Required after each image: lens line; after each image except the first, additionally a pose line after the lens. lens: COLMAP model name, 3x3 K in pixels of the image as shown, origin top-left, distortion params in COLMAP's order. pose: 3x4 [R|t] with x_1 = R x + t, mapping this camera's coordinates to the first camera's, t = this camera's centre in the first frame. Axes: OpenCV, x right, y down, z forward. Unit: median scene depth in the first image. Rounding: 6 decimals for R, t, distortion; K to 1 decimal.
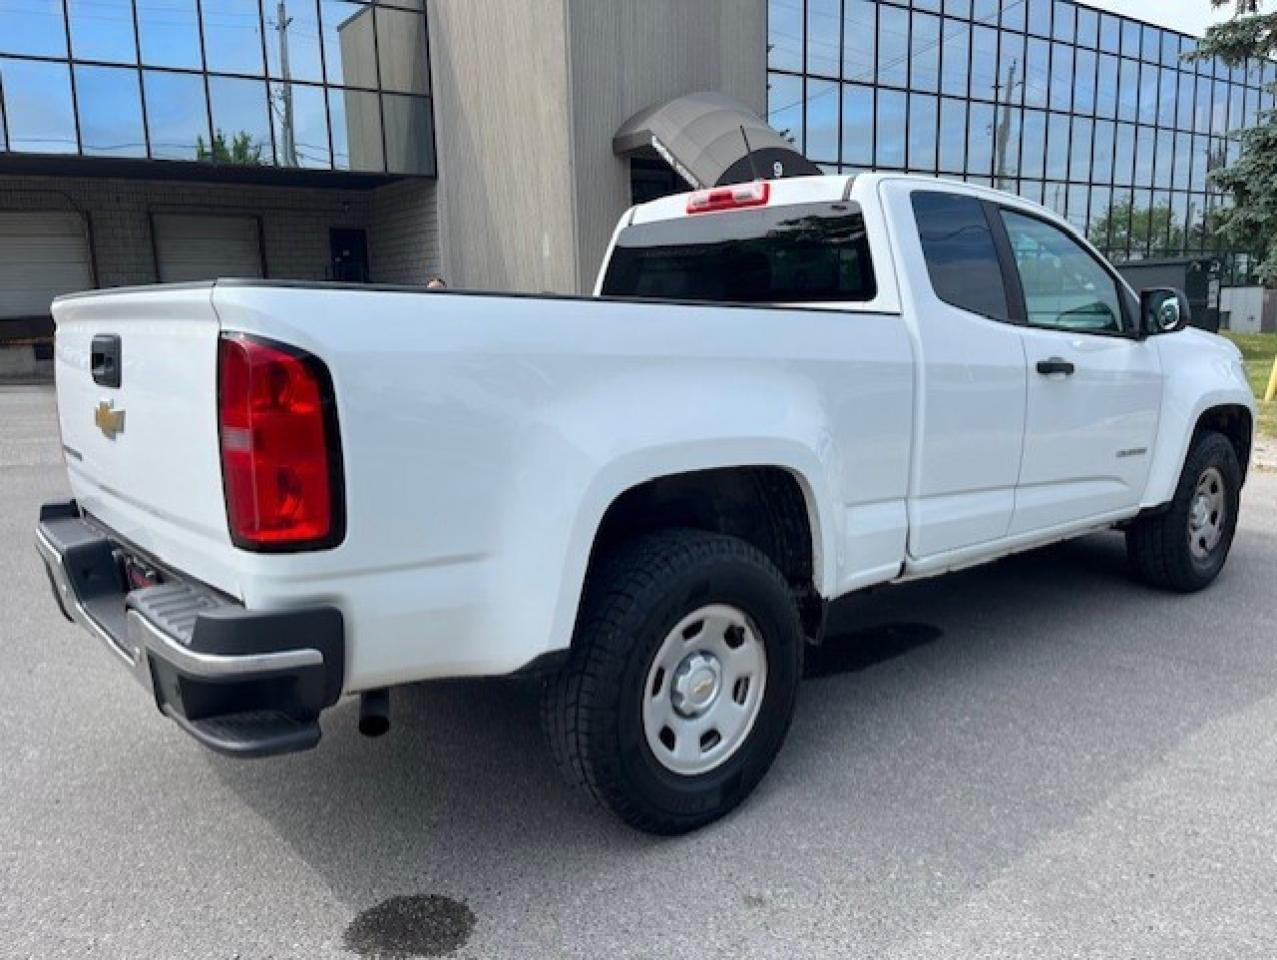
lens RADIAL K [[961.3, 0, 637.3], [0, 961.3, 505.4], [0, 0, 1]] dist [0.040166, -0.048041]
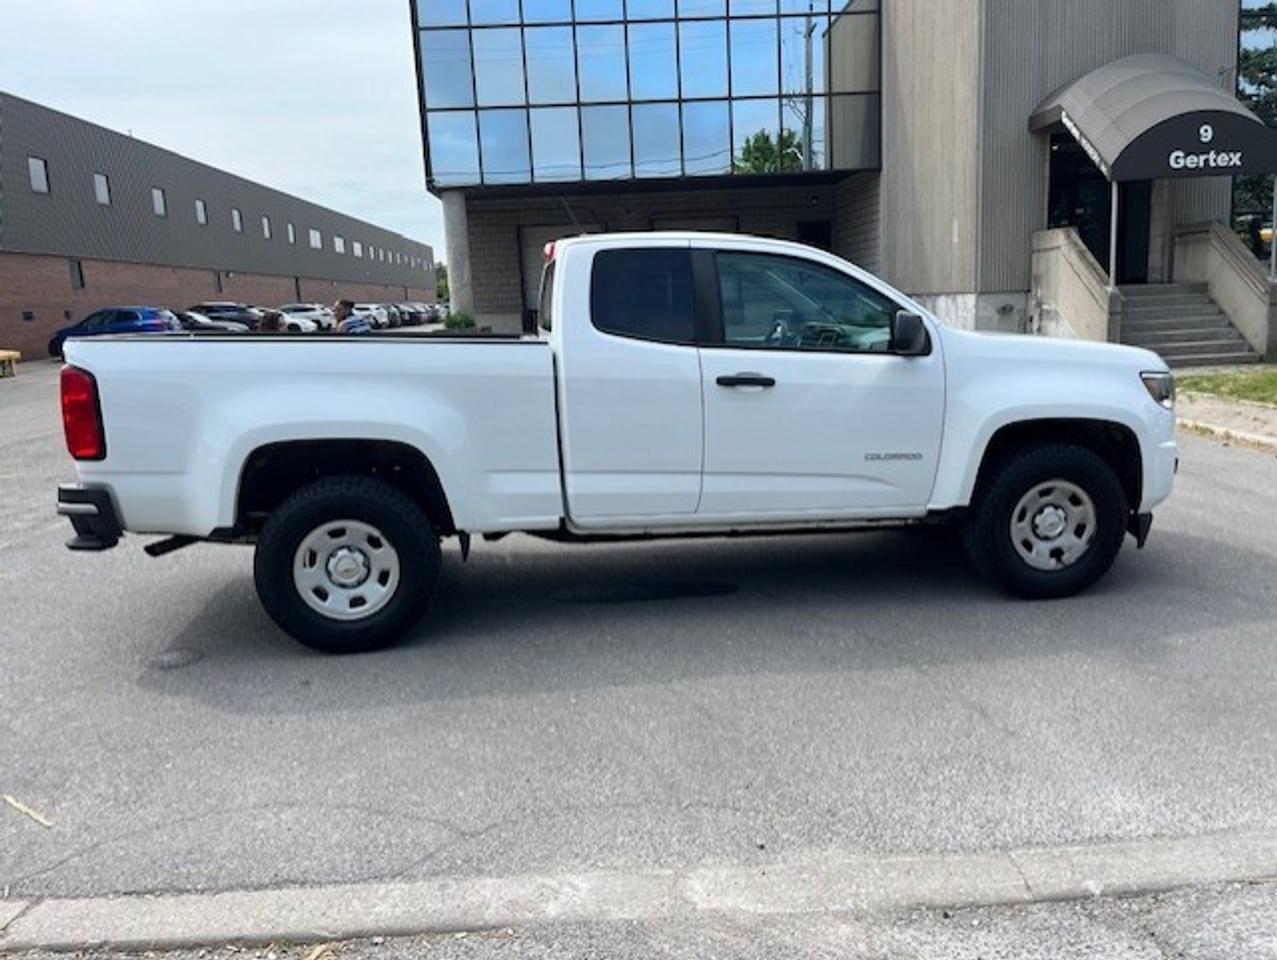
lens RADIAL K [[961.3, 0, 637.3], [0, 961.3, 505.4], [0, 0, 1]] dist [0.040166, -0.048041]
pose [[0.844096, 0.092658, -0.528125, 0.787075], [-0.081844, 0.995679, 0.043879, -0.021090], [0.529909, 0.006186, 0.848032, -0.093191]]
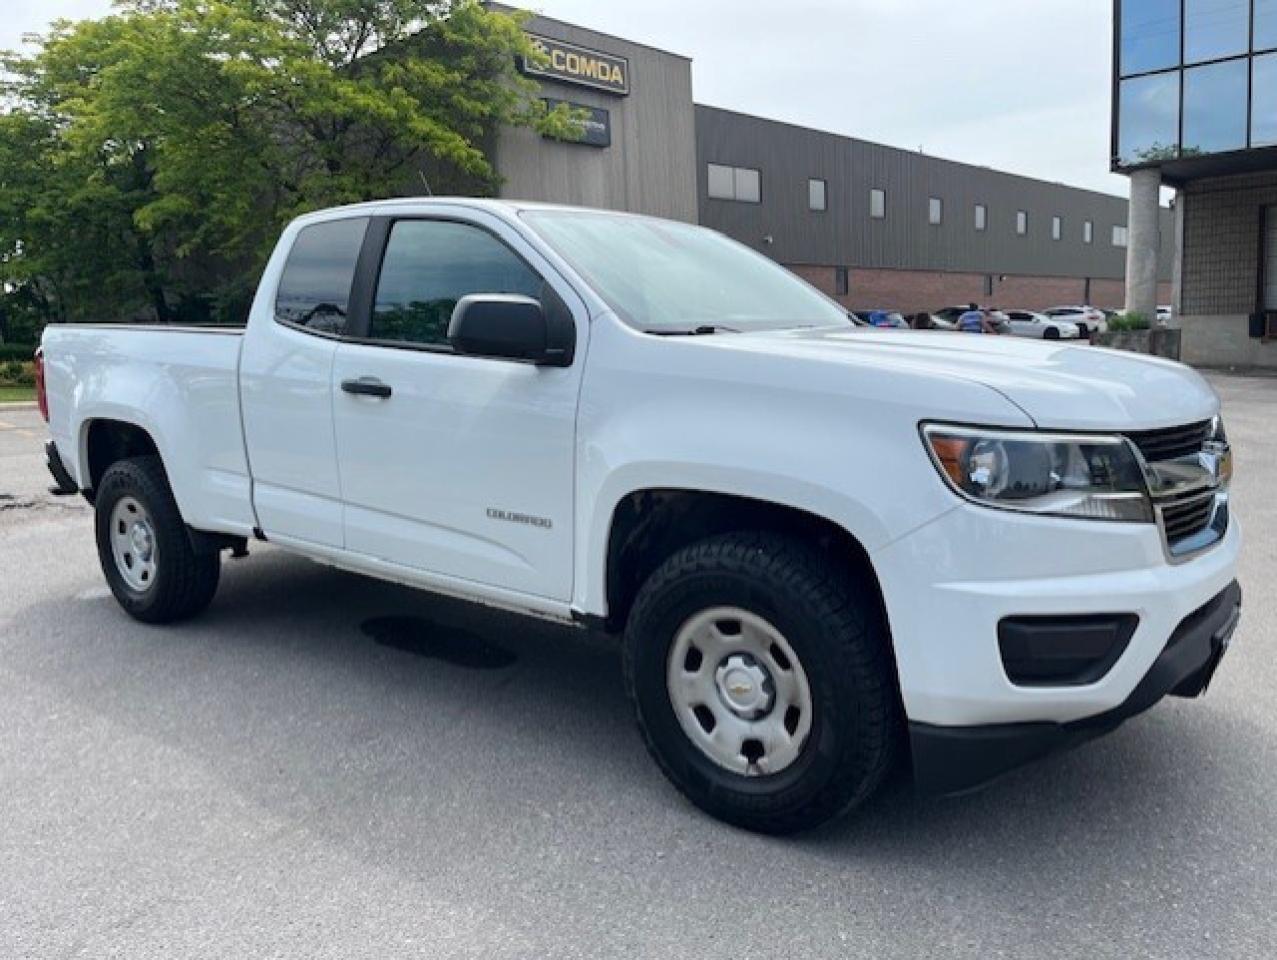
lens RADIAL K [[961.3, 0, 637.3], [0, 961.3, 505.4], [0, 0, 1]] dist [0.040166, -0.048041]
pose [[0.198946, 0.176932, -0.963907, 1.129689], [-0.168264, 0.975129, 0.144263, -0.169189], [0.965457, 0.133490, 0.223769, 0.851740]]
